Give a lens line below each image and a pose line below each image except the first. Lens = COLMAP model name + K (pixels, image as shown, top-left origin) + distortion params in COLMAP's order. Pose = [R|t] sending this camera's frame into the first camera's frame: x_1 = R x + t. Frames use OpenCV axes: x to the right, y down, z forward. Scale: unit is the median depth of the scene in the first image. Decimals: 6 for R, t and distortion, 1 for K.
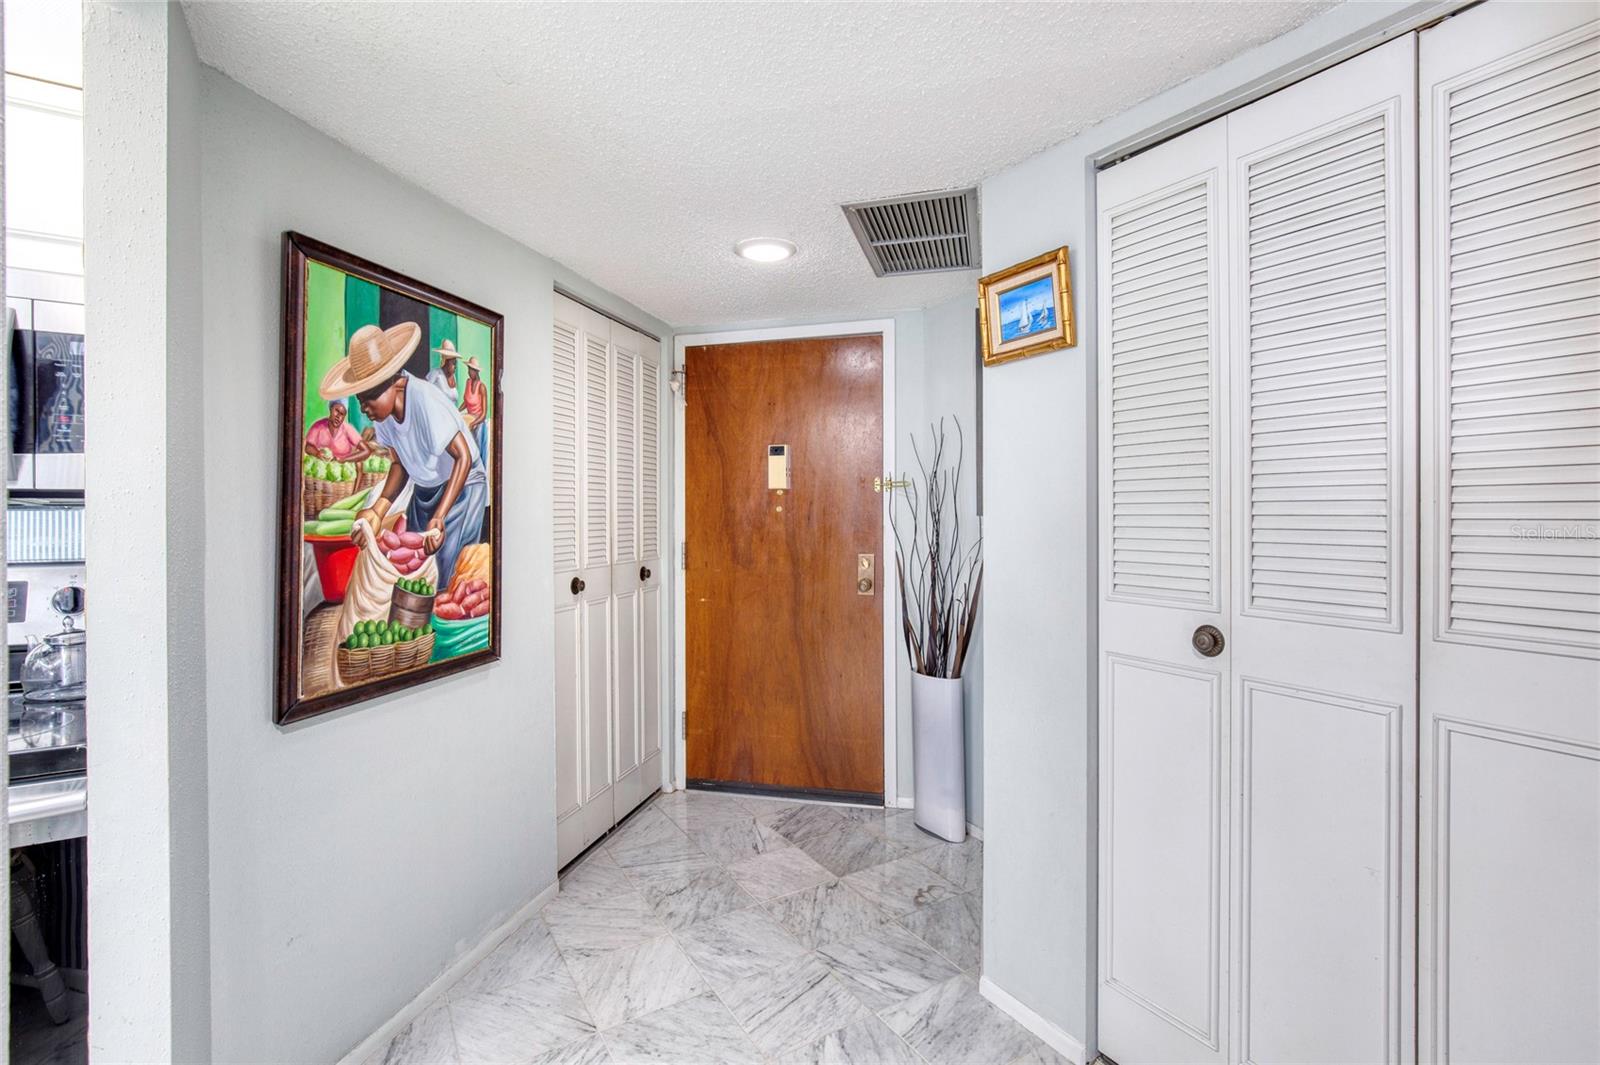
lens RADIAL K [[741.8, 0, 797.1], [0, 741.8, 518.9], [0, 0, 1]] dist [-0.013609, 0.002724]
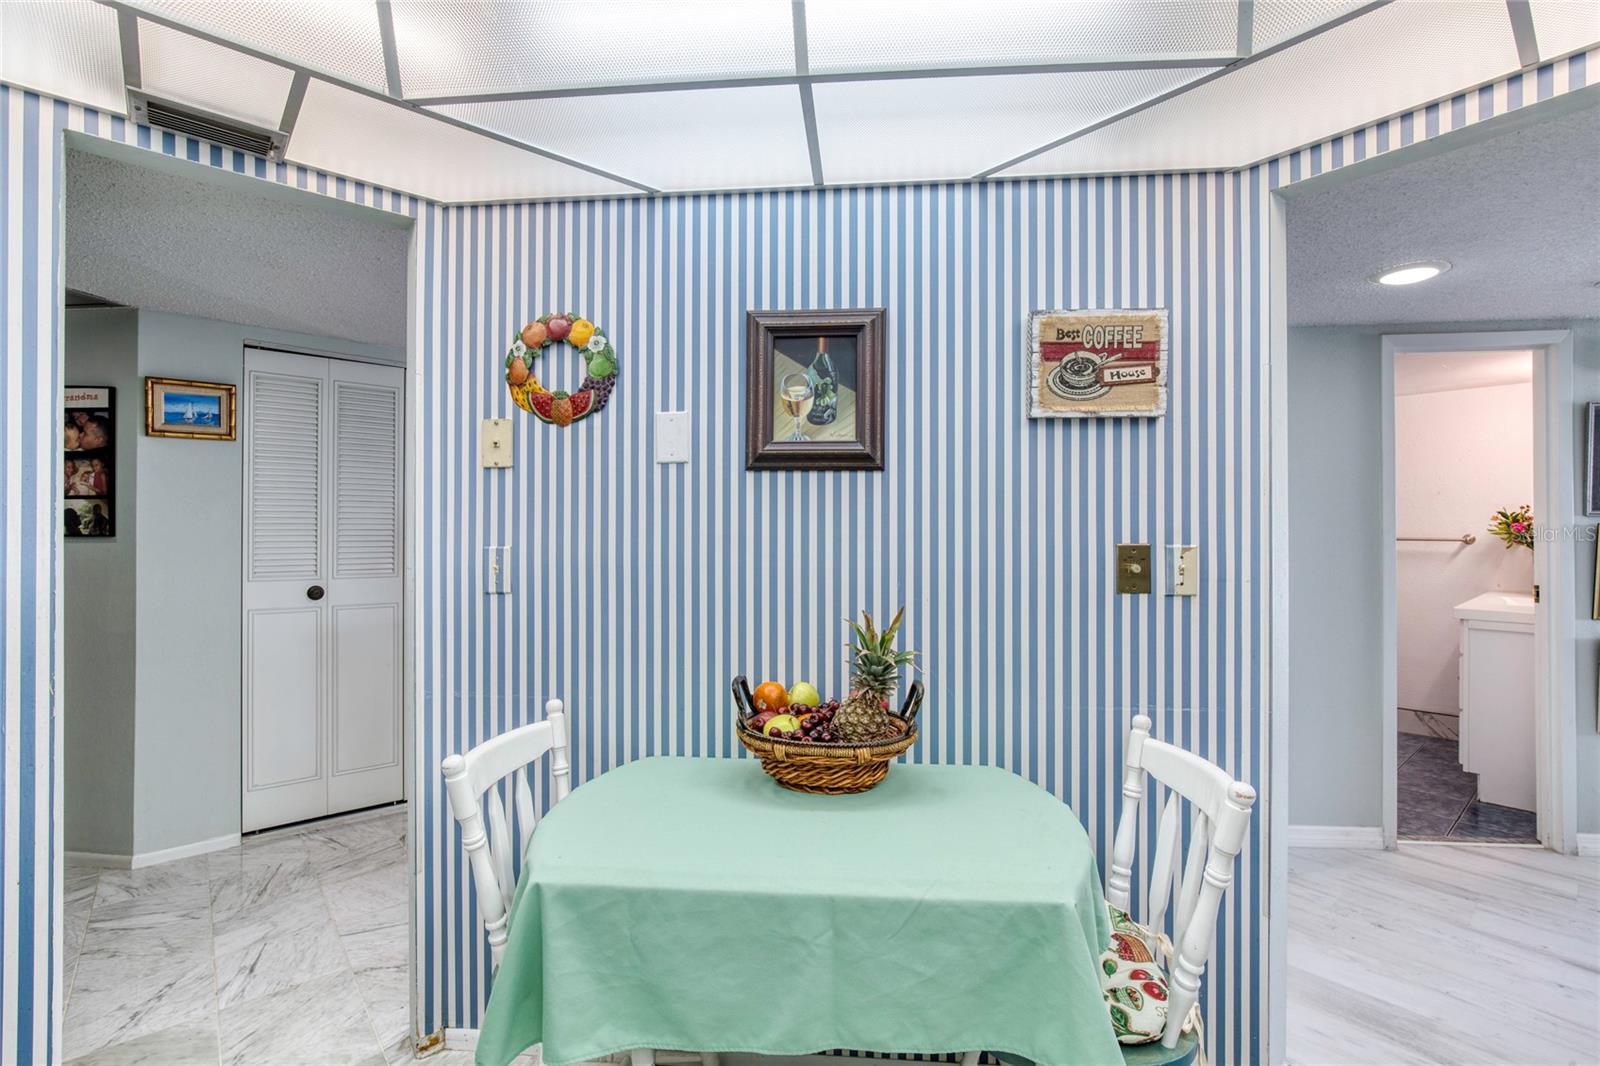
lens RADIAL K [[741.8, 0, 801.3], [0, 741.8, 531.1], [0, 0, 1]] dist [-0.013609, 0.002724]
pose [[-0.152698, 0.006301, 0.988253, -1.507841], [0.003792, 0.999976, -0.005790, -0.000370], [-0.988266, 0.002863, -0.152719, -0.074693]]
